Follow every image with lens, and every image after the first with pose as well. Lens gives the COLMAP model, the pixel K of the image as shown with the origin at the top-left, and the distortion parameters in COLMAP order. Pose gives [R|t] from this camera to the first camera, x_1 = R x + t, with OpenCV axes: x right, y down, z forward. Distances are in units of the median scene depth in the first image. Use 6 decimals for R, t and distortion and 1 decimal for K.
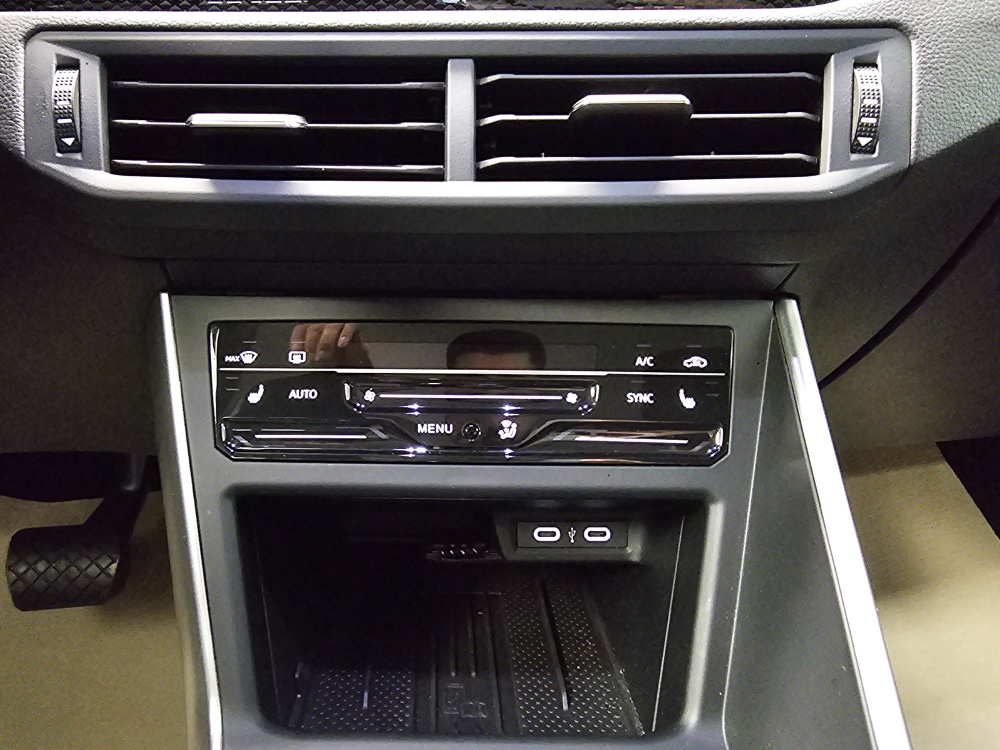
lens RADIAL K [[687.1, 0, 459.5], [0, 687.1, 370.6], [0, 0, 1]] dist [-0.008473, -0.000427]
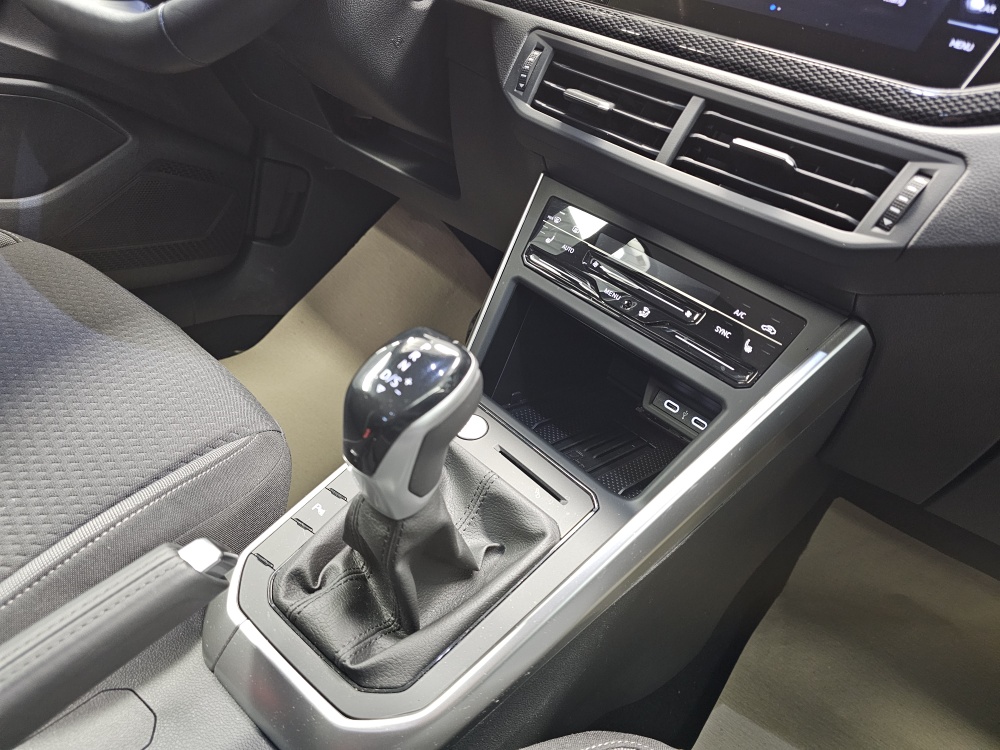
lens RADIAL K [[675.5, 0, 501.9], [0, 675.5, 374.6], [0, 0, 1]] dist [0.054770, -0.056536]
pose [[0.686516, 0.488022, -0.539008, 0.820395], [-0.429819, 0.870290, 0.240521, -0.033344], [0.586473, 0.066554, 0.807230, -0.574111]]
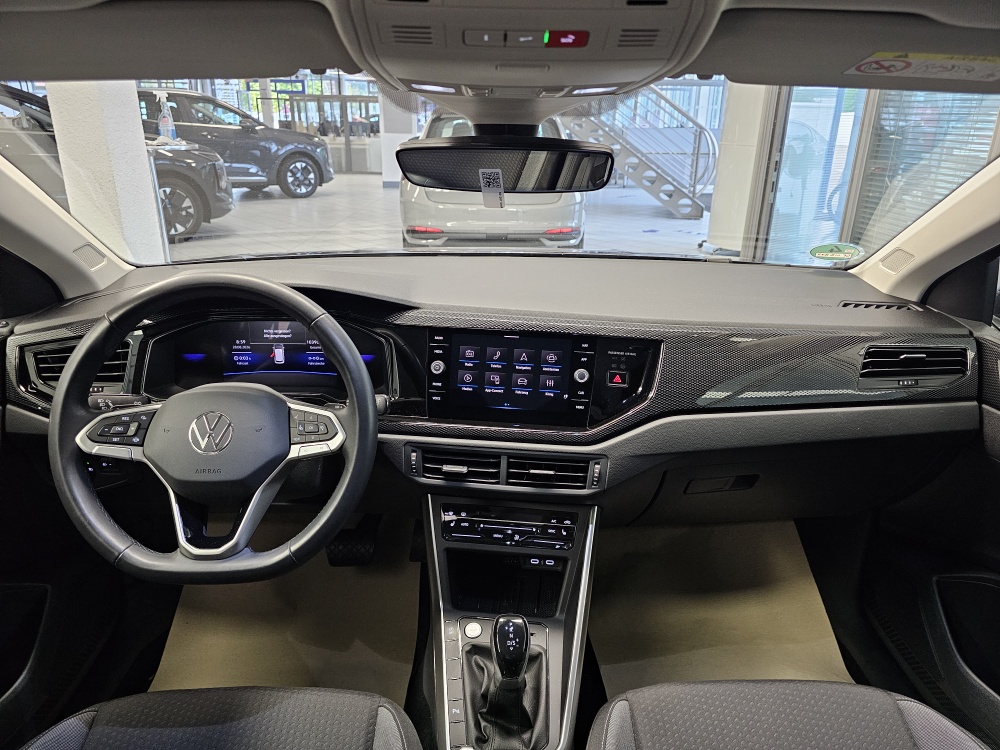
lens RADIAL K [[675.5, 0, 521.9], [0, 675.5, 366.3], [0, 0, 1]] dist [0.054770, -0.056536]
pose [[0.994259, 0.035273, -0.101014, 0.448500], [-0.030978, 0.998561, 0.043778, -1.041417], [0.102413, -0.040398, 0.993921, -2.743586]]
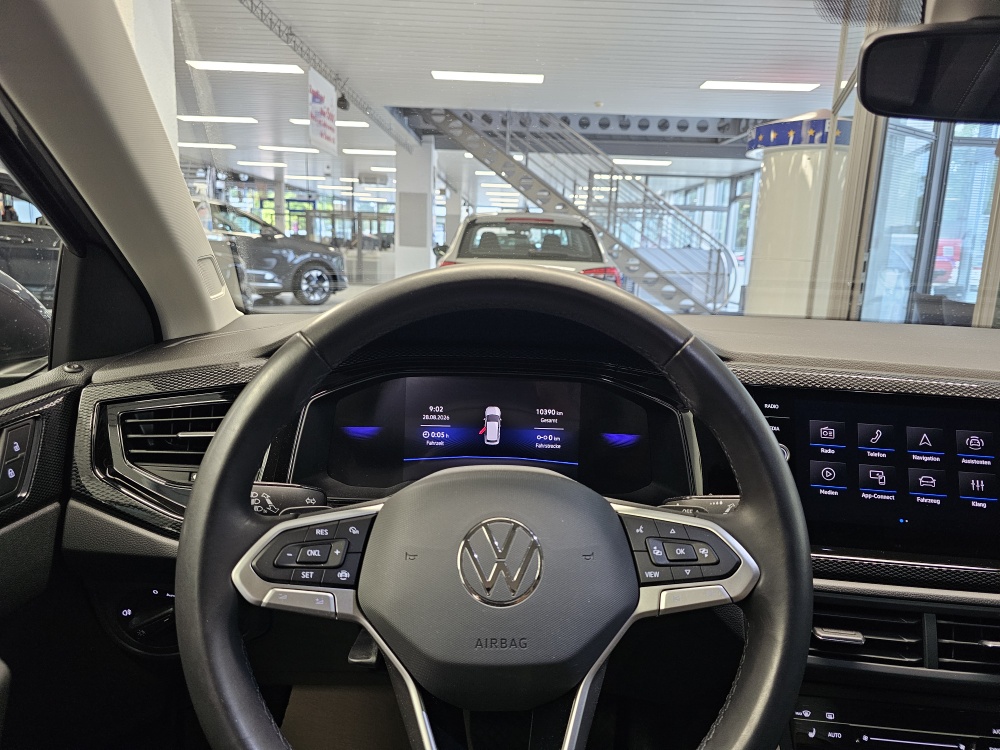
lens RADIAL K [[675.5, 0, 510.7], [0, 675.5, 368.2], [0, 0, 1]] dist [0.054770, -0.056536]
pose [[0.993707, 0.040144, -0.104572, -1.086433], [-0.053192, 0.990712, -0.125144, -0.804459], [0.098577, 0.129919, 0.986612, -1.410337]]
